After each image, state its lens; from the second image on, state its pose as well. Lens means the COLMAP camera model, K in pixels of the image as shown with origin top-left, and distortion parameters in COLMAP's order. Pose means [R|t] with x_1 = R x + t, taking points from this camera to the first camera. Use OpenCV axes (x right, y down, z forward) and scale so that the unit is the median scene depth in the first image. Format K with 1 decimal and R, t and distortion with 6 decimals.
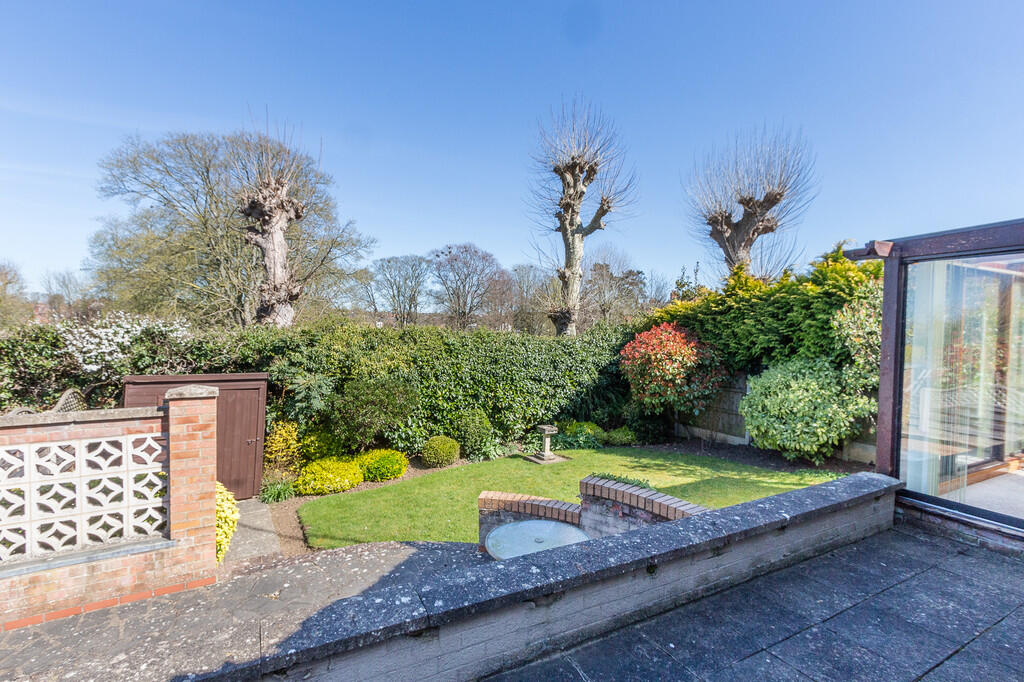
lens RADIAL K [[471.1, 0, 505.2], [0, 471.1, 339.8], [0, 0, 1]] dist [0.001262, 0.000006]
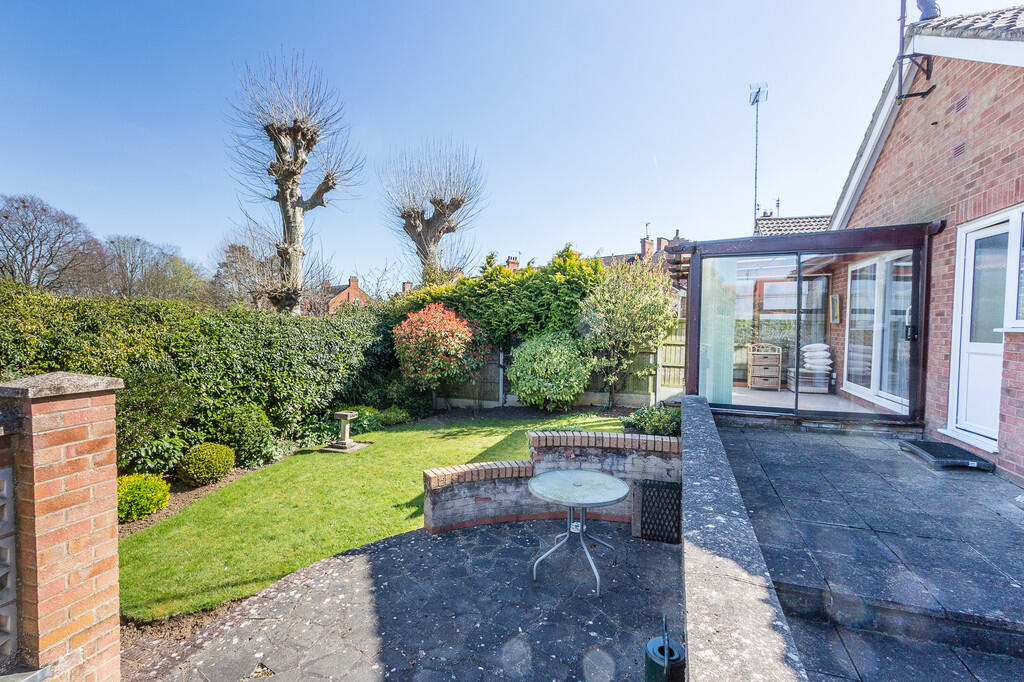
lens RADIAL K [[471.1, 0, 488.7], [0, 471.1, 341.2], [0, 0, 1]] dist [0.001262, 0.000006]
pose [[0.747040, -0.029287, 0.664134, -0.296099], [0.015448, 0.999524, 0.026700, 0.024365], [-0.664600, -0.009686, 0.747137, 0.123699]]
